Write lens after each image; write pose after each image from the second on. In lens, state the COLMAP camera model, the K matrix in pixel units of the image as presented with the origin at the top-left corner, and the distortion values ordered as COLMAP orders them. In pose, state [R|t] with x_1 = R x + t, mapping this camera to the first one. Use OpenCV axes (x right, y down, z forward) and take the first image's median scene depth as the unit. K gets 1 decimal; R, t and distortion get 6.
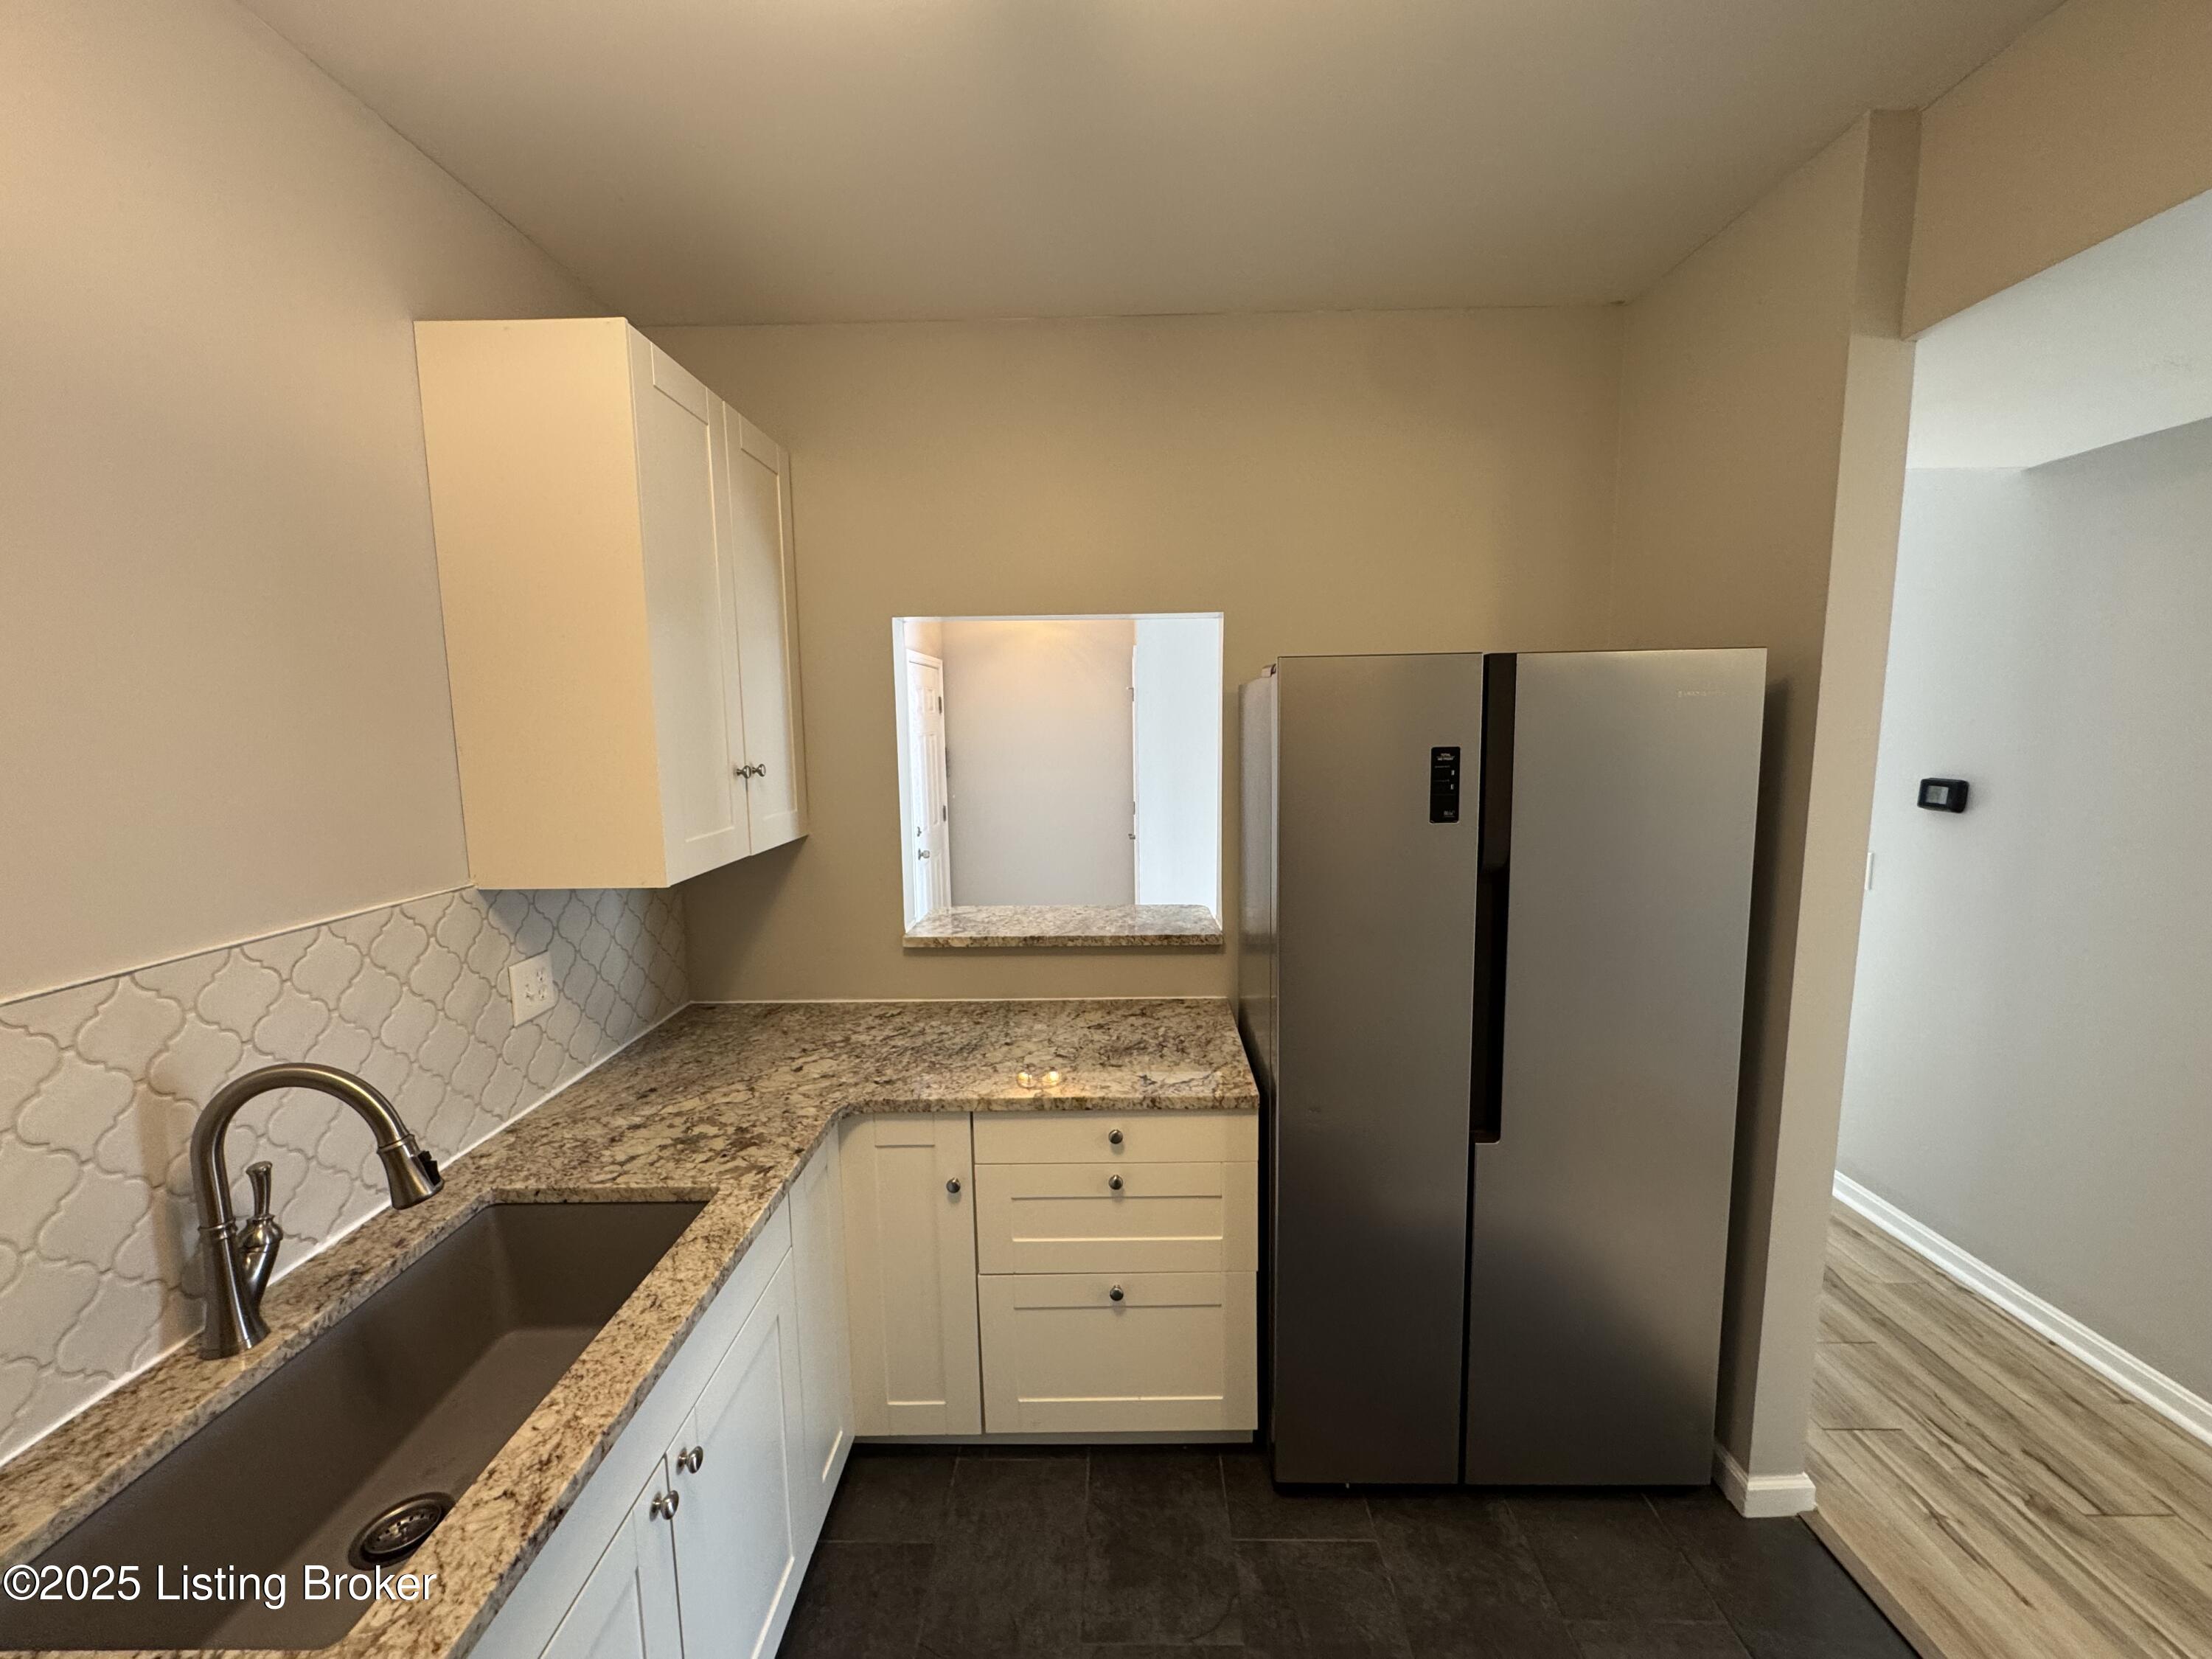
lens RADIAL K [[879.9, 0, 1108.1], [0, 879.9, 828.2], [0, 0, 1]] dist [0.001684, -0.000139]
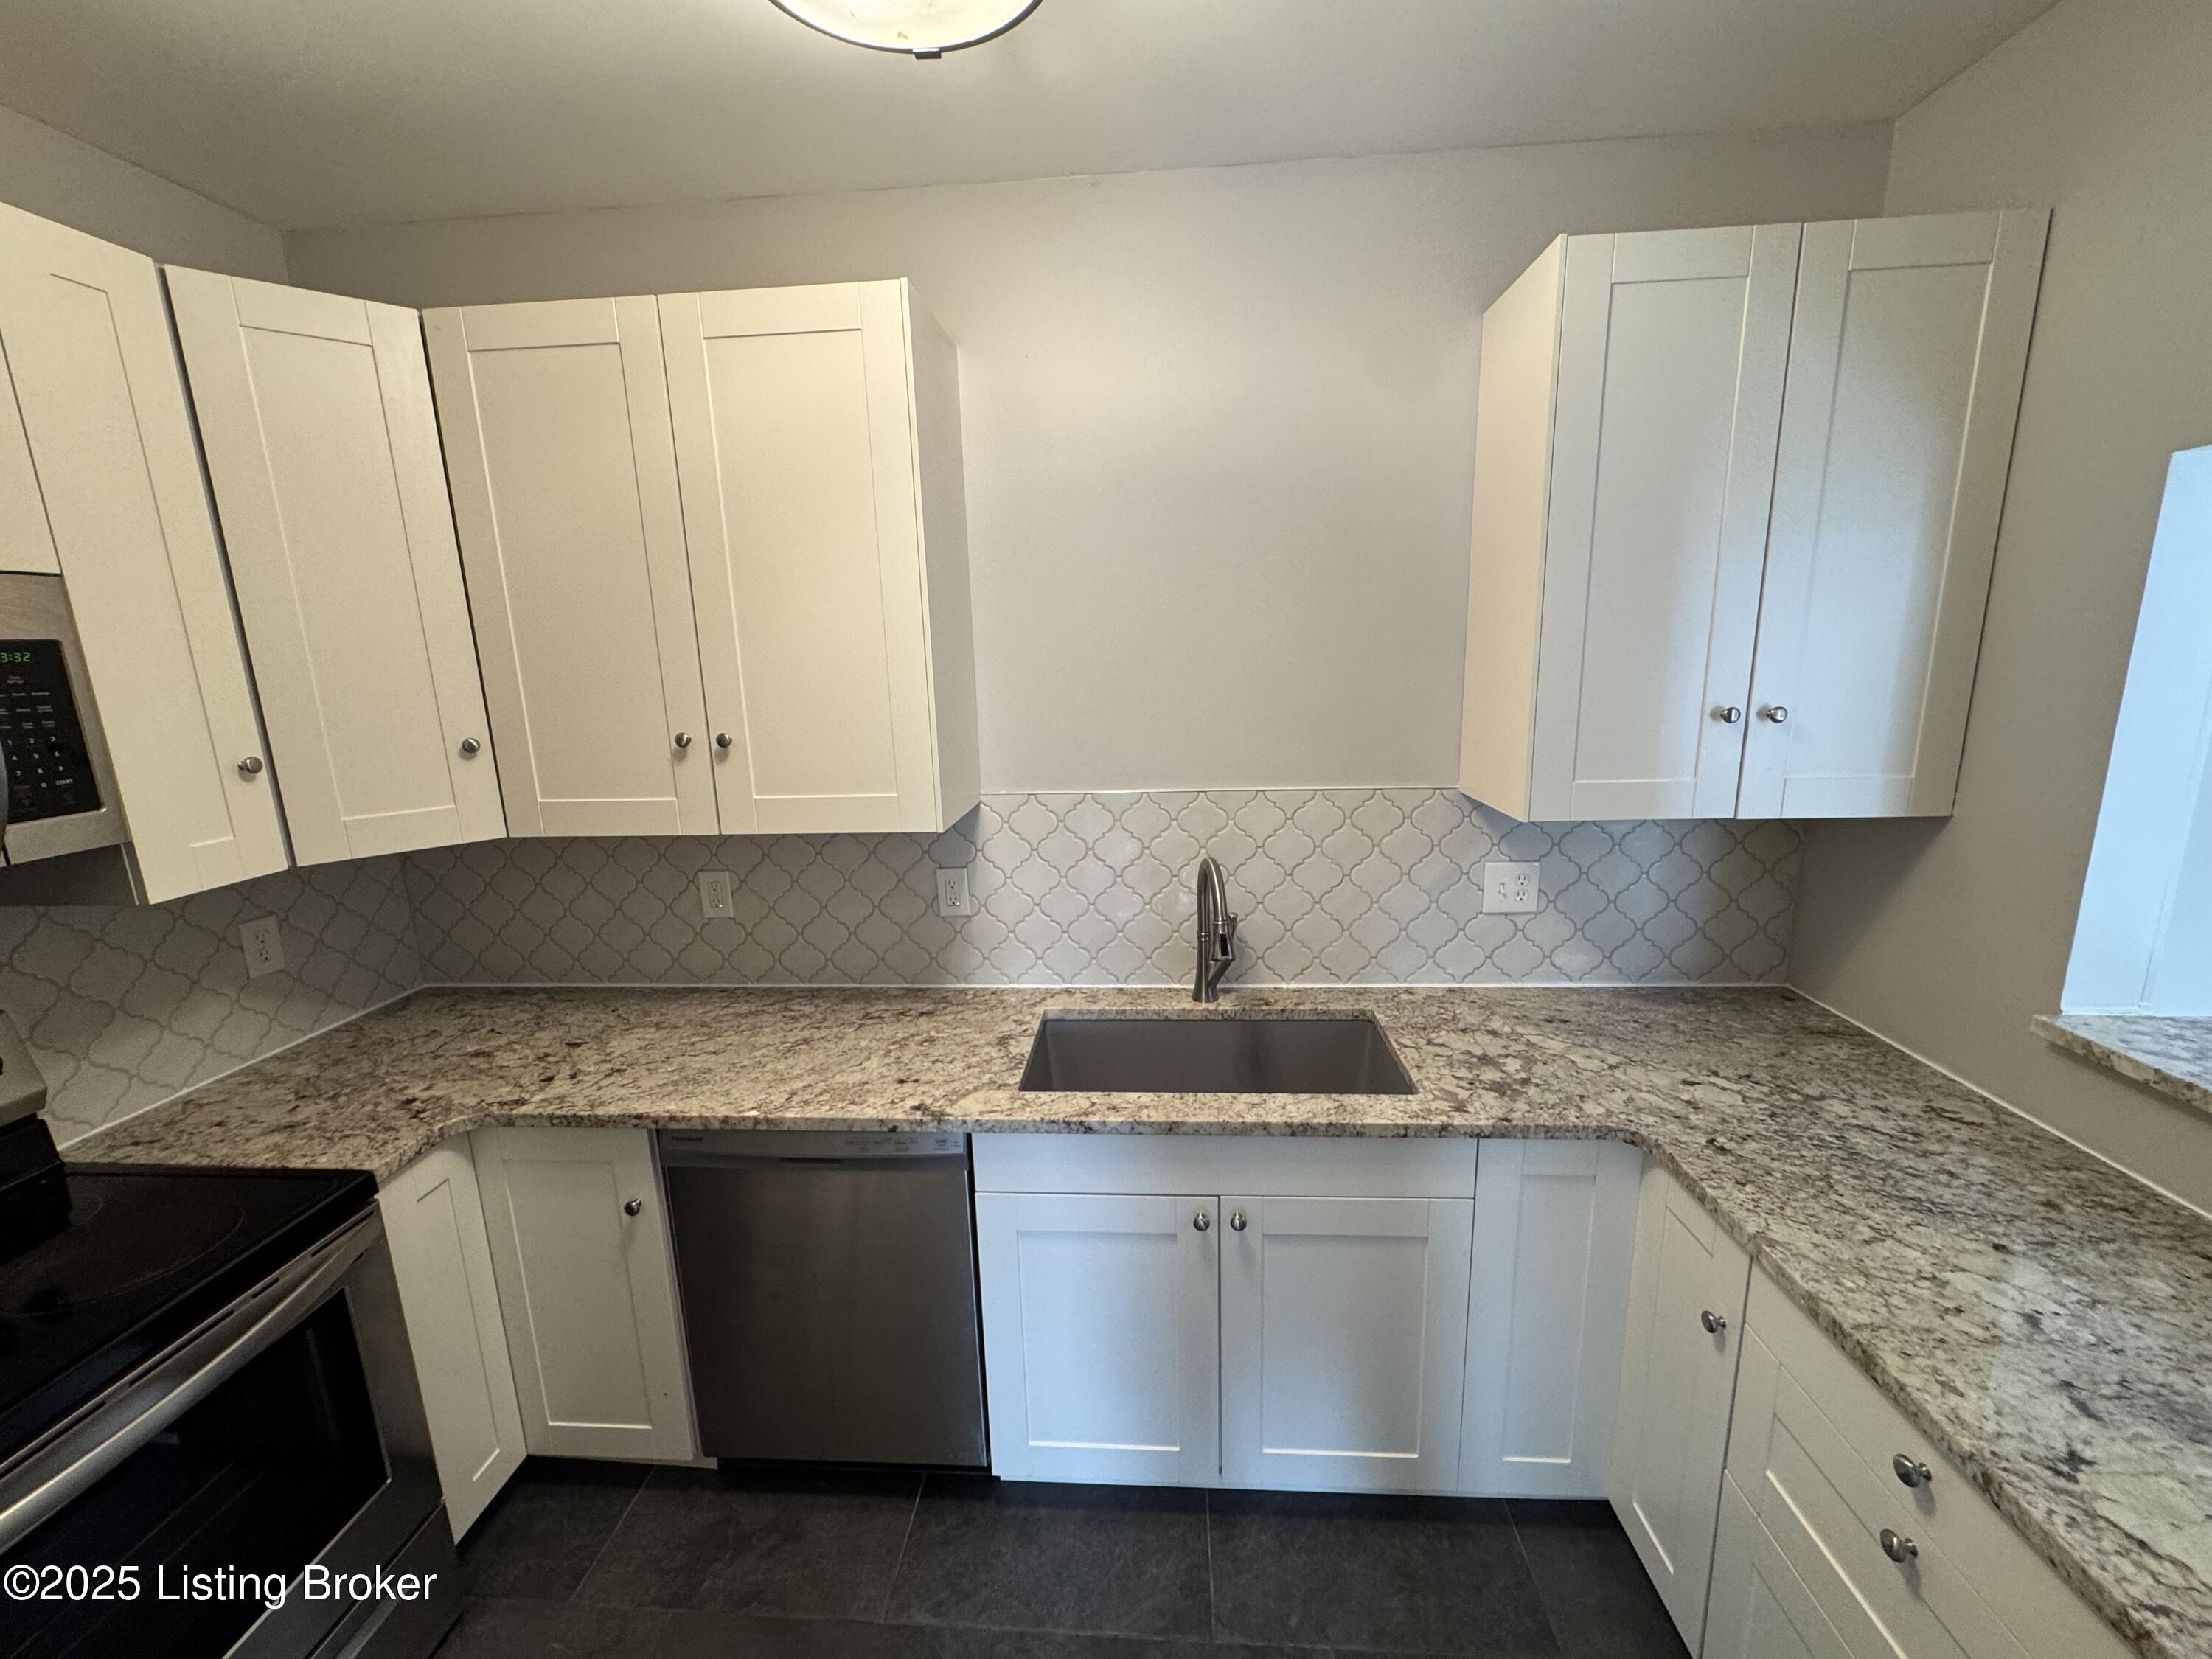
lens RADIAL K [[879.9, 0, 1106.4], [0, 879.9, 830.2], [0, 0, 1]] dist [0.001684, -0.000139]
pose [[-0.052791, 0.215954, -0.974975, 0.469535], [-0.095138, 0.970808, 0.220182, -0.092452], [0.994063, 0.104381, -0.030704, 0.505325]]
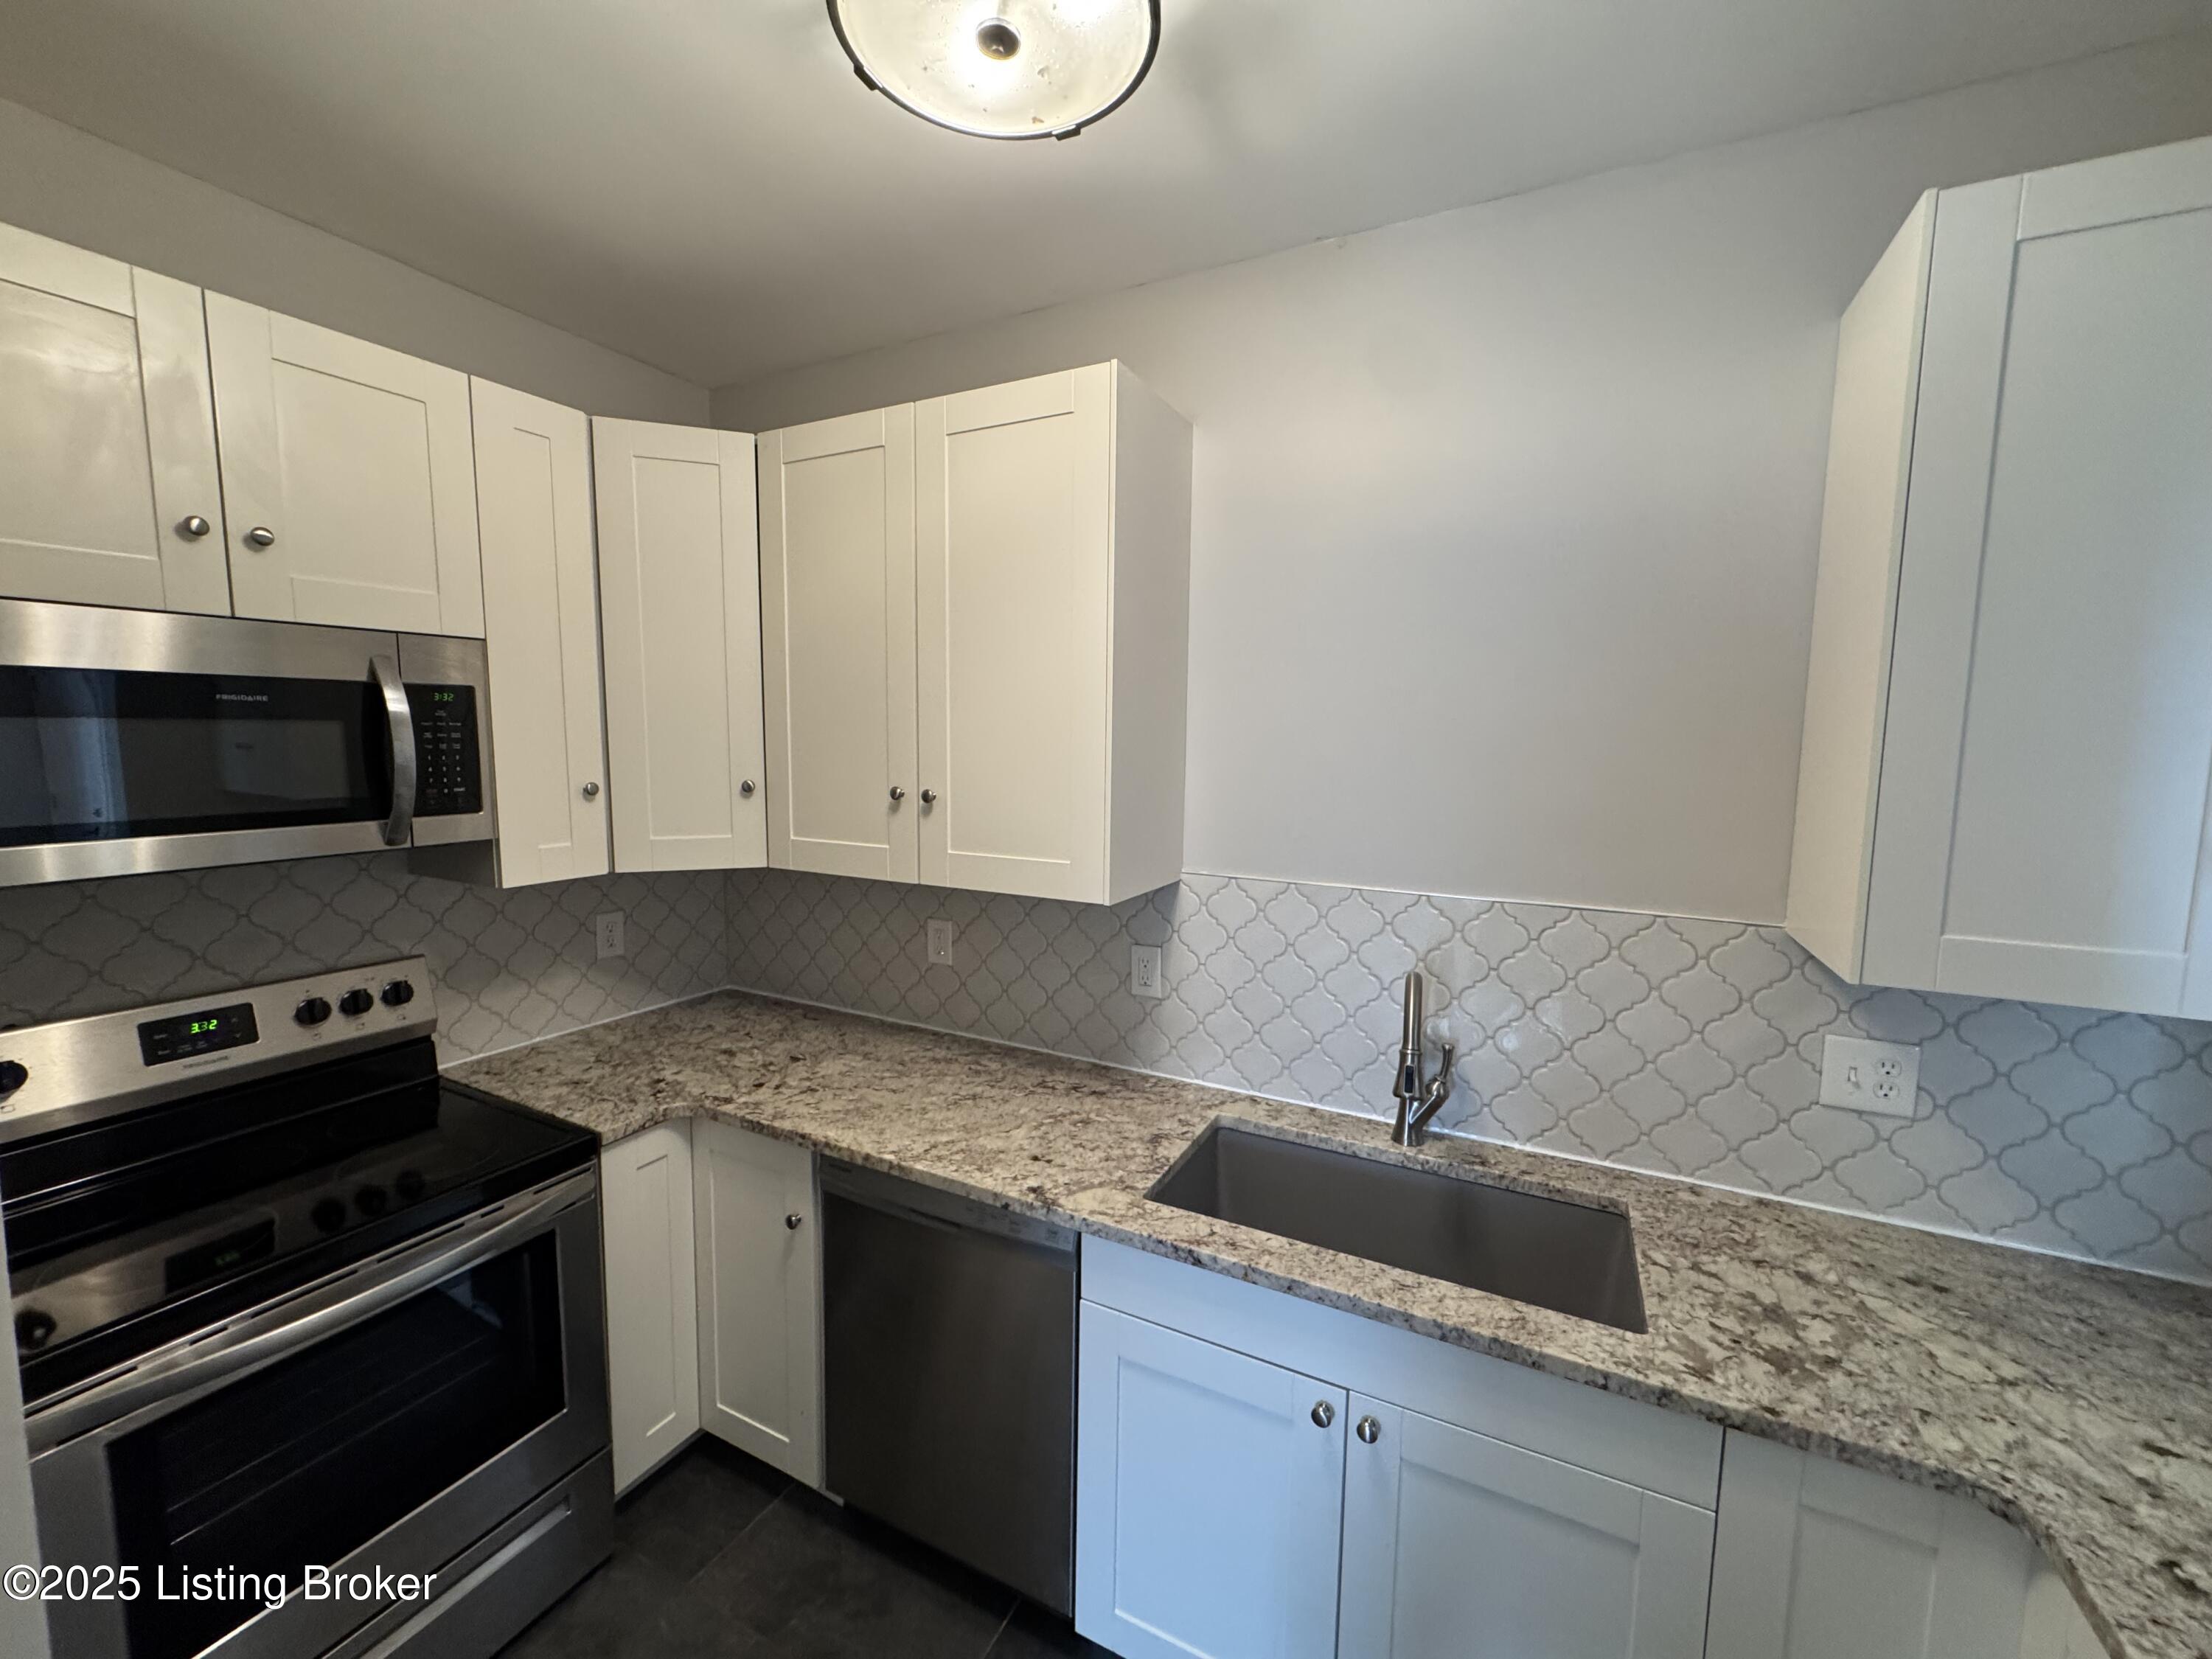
lens RADIAL K [[879.9, 0, 1109.4], [0, 879.9, 830.4], [0, 0, 1]] dist [0.001684, -0.000139]
pose [[-0.440469, 0.100030, -0.892178, 0.361364], [-0.119405, 0.978417, 0.168650, -0.095285], [0.889792, 0.180816, -0.419018, 0.673813]]
